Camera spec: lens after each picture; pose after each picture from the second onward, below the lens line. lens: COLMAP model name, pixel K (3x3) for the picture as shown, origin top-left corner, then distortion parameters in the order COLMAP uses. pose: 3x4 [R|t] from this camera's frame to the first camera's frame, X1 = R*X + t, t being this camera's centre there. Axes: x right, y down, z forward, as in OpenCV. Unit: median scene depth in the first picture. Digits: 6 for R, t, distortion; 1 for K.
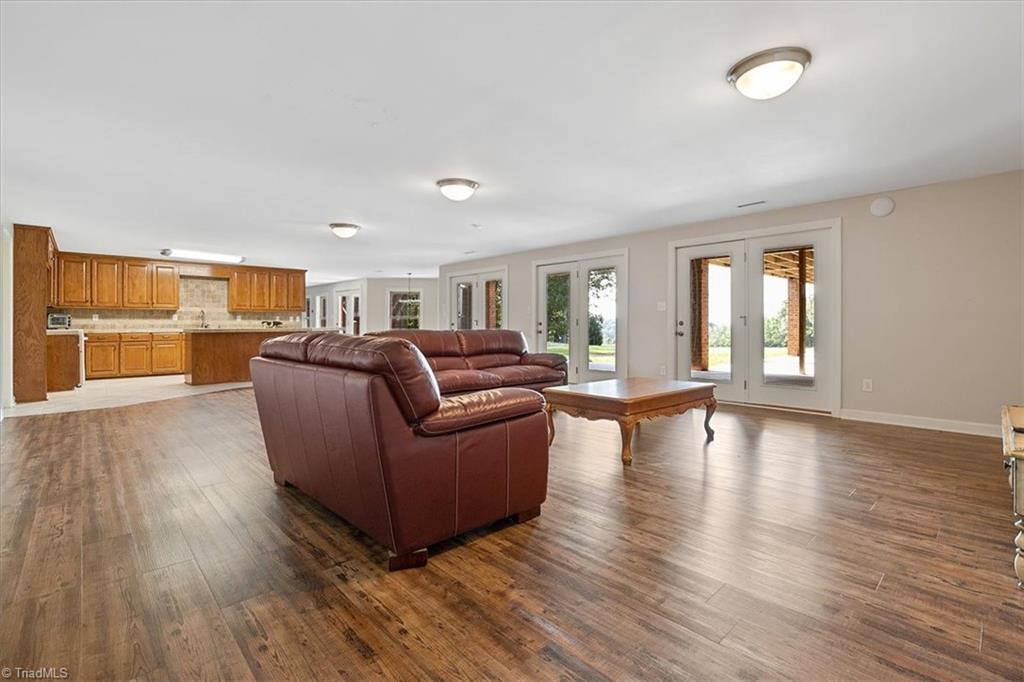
lens RADIAL K [[465.4, 0, 514.2], [0, 465.4, 332.3], [0, 0, 1]] dist [-0.016043, -0.000449]
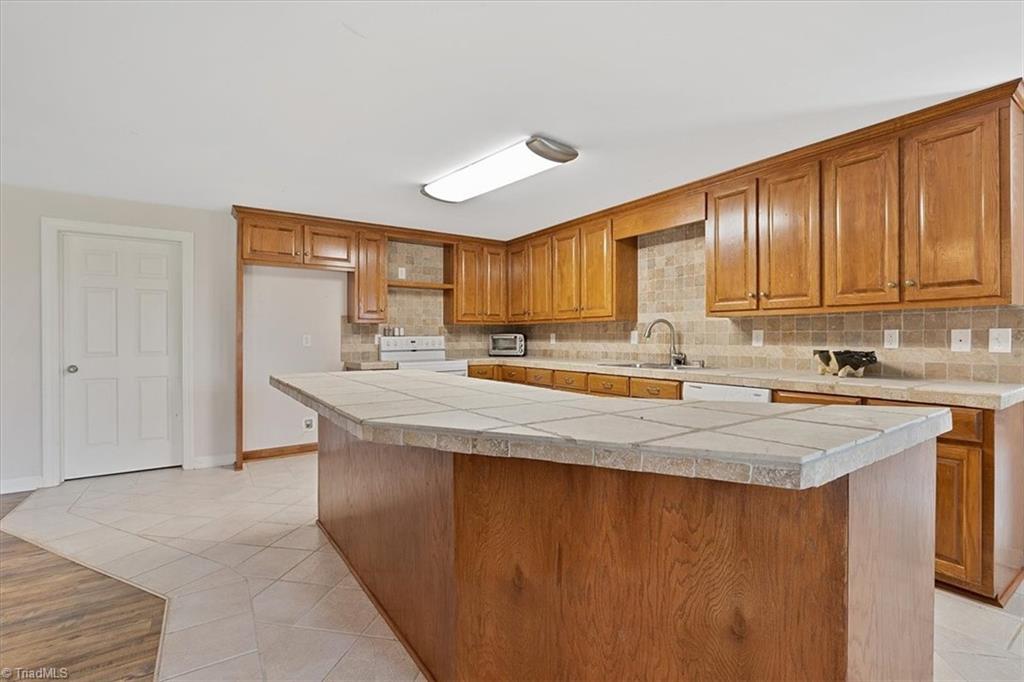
lens RADIAL K [[465.4, 0, 514.9], [0, 465.4, 341.1], [0, 0, 1]] dist [-0.016043, -0.000449]
pose [[-0.135147, 0.000484, -0.990825, -0.264269], [-0.025353, 0.999671, 0.003946, -0.026567], [0.990501, 0.025654, -0.135090, 0.919756]]
